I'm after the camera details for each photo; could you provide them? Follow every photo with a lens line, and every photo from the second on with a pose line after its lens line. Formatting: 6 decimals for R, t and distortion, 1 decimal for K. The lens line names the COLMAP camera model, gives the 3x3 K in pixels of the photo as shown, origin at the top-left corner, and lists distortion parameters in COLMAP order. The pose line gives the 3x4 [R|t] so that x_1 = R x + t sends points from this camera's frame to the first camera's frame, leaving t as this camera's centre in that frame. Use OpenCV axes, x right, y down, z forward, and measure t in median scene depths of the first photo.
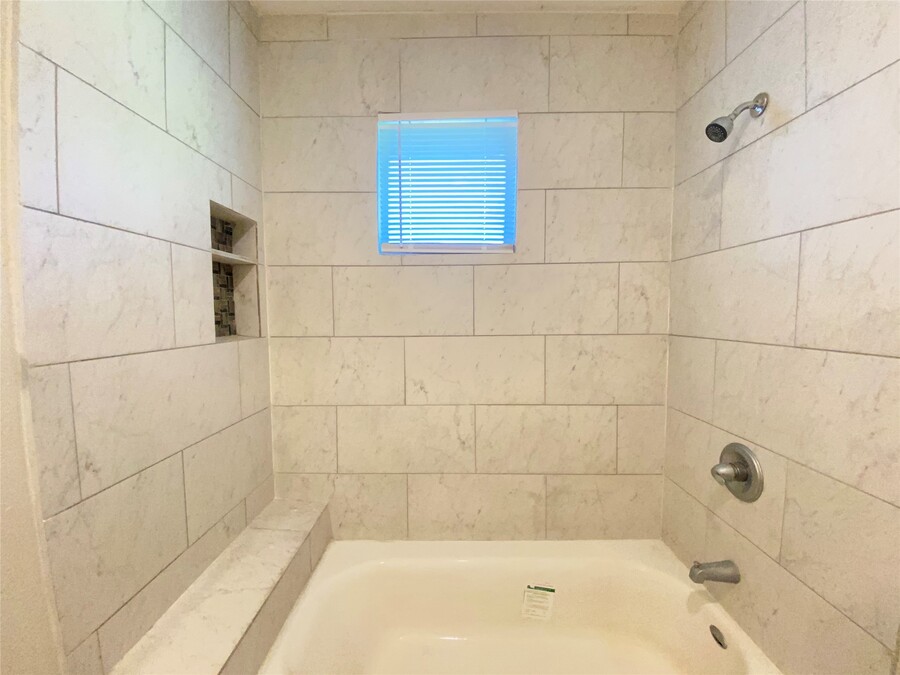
lens RADIAL K [[367.3, 0, 446.2], [0, 367.3, 336.6], [0, 0, 1]] dist [0.023695, -0.023855]
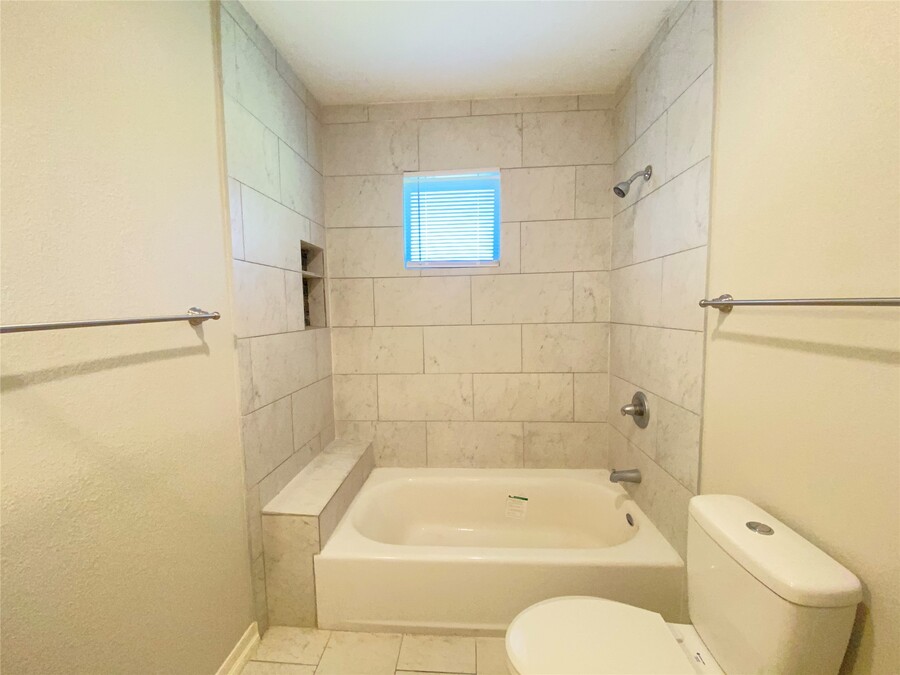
lens RADIAL K [[367.3, 0, 446.2], [0, 367.3, 336.6], [0, 0, 1]] dist [0.023695, -0.023855]
pose [[0.998623, -0.008789, -0.051719, 0.051421], [0.009447, 0.999877, 0.012499, 0.025040], [0.051603, -0.012970, 0.998583, -0.440065]]
